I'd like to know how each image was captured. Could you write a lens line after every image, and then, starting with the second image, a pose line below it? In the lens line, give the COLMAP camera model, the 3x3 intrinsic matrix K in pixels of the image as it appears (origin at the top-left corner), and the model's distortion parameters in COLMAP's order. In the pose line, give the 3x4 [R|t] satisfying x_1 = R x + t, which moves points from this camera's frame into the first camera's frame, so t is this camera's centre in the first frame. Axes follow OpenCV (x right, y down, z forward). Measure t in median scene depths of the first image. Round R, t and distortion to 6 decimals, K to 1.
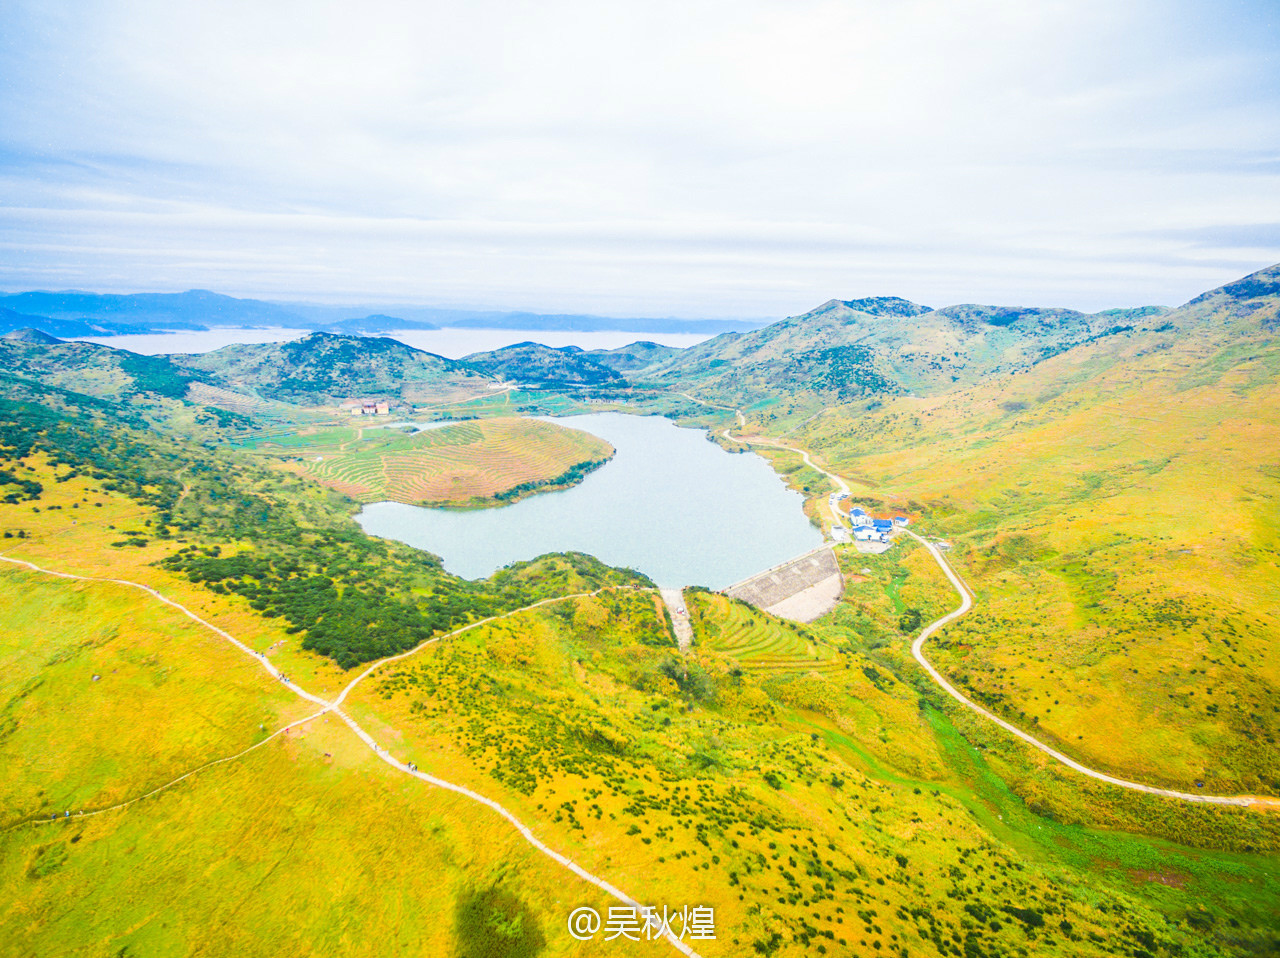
lens RADIAL K [[730.4, 0, 640.0], [0, 730.4, 479.0], [0, 0, 1]] dist [0.030298, 0.001350]
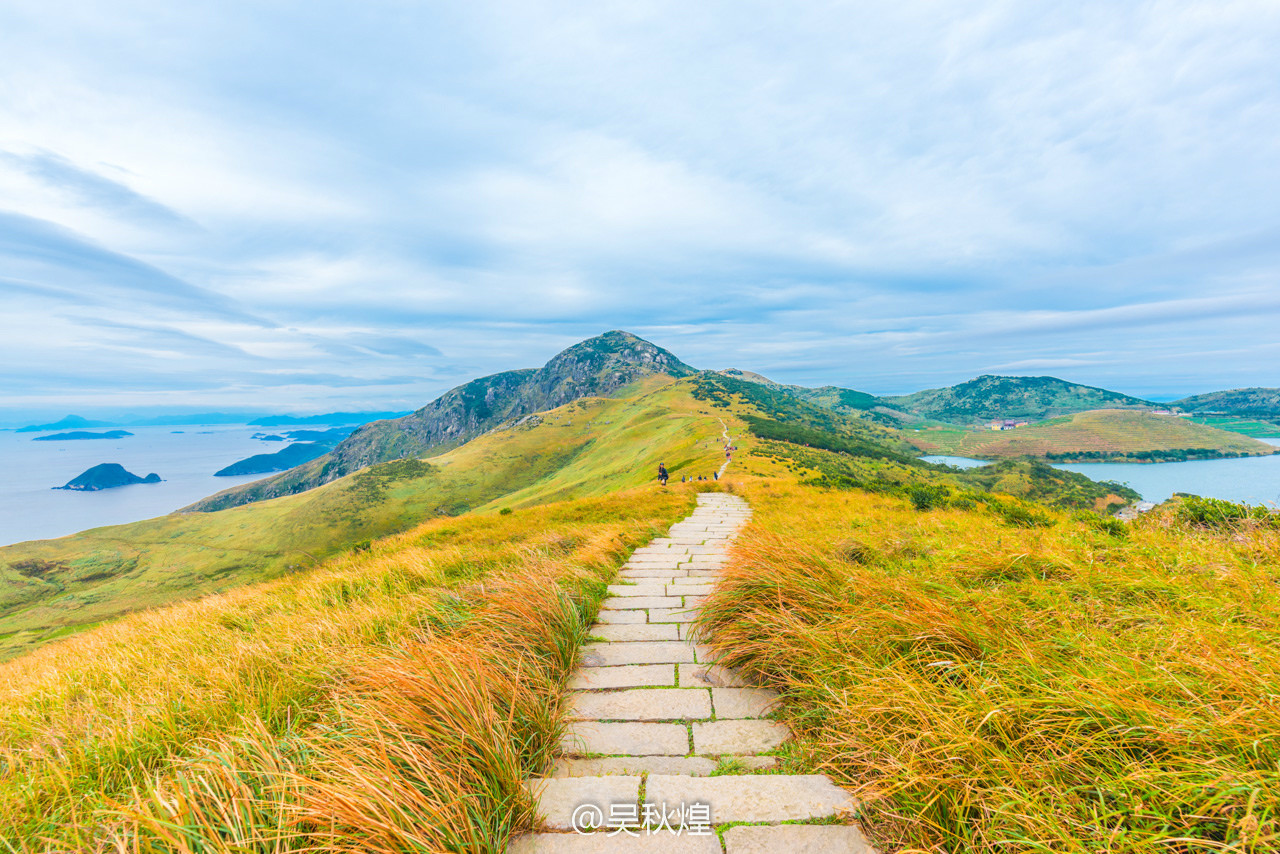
lens RADIAL K [[559.7, 0, 640.0], [0, 559.7, 427.0], [0, 0, 1]] dist [0.022598, -0.009305]
pose [[0.501495, 0.004053, -0.865151, 0.118137], [-0.164359, 0.982224, -0.090671, 0.081936], [0.849405, 0.187667, 0.493247, 0.028739]]
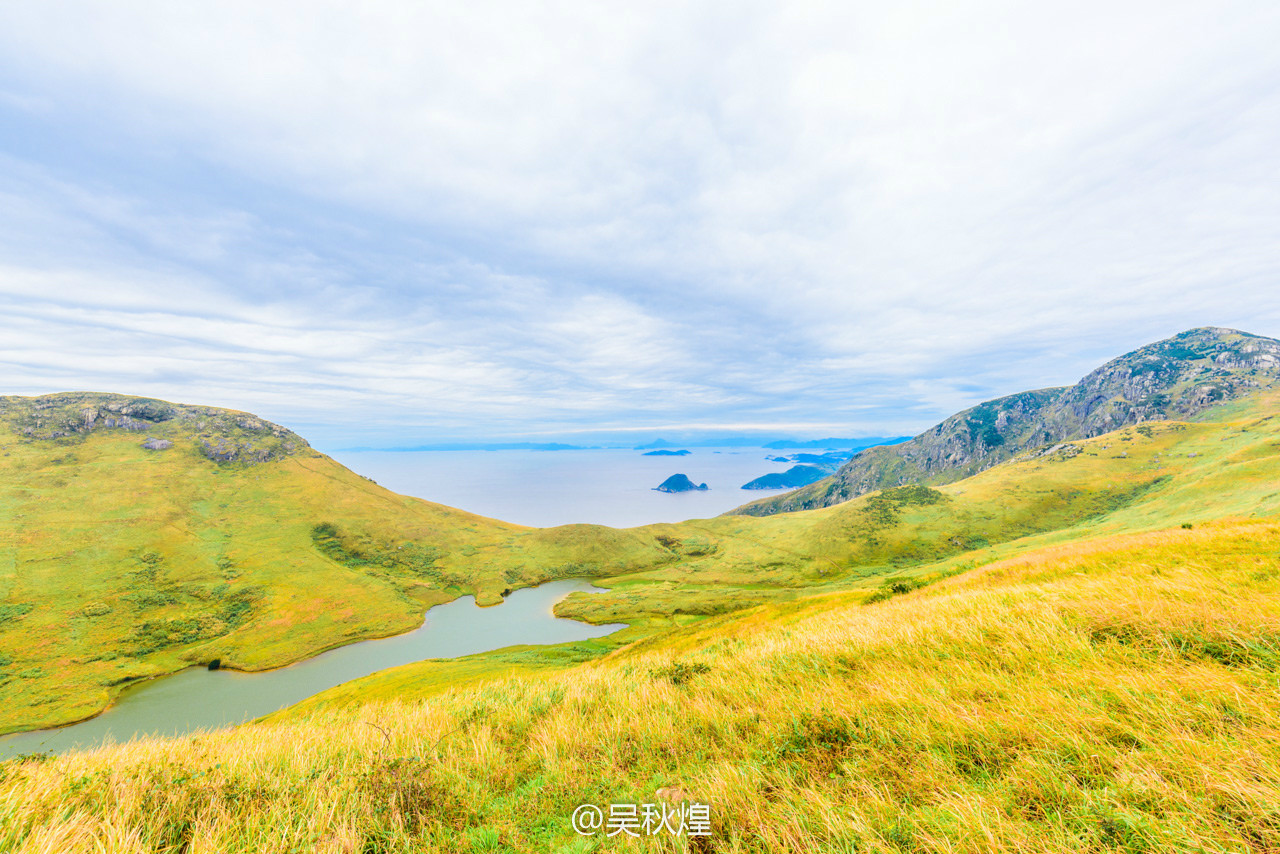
lens RADIAL K [[565.0, 0, 640.0], [0, 565.0, 427.0], [0, 0, 1]] dist [0.001453, 0.001485]
pose [[-0.288096, -0.035890, -0.956929, 0.138349], [-0.203459, 0.978776, 0.024545, 0.084699], [0.935738, 0.201767, -0.289284, 0.011251]]
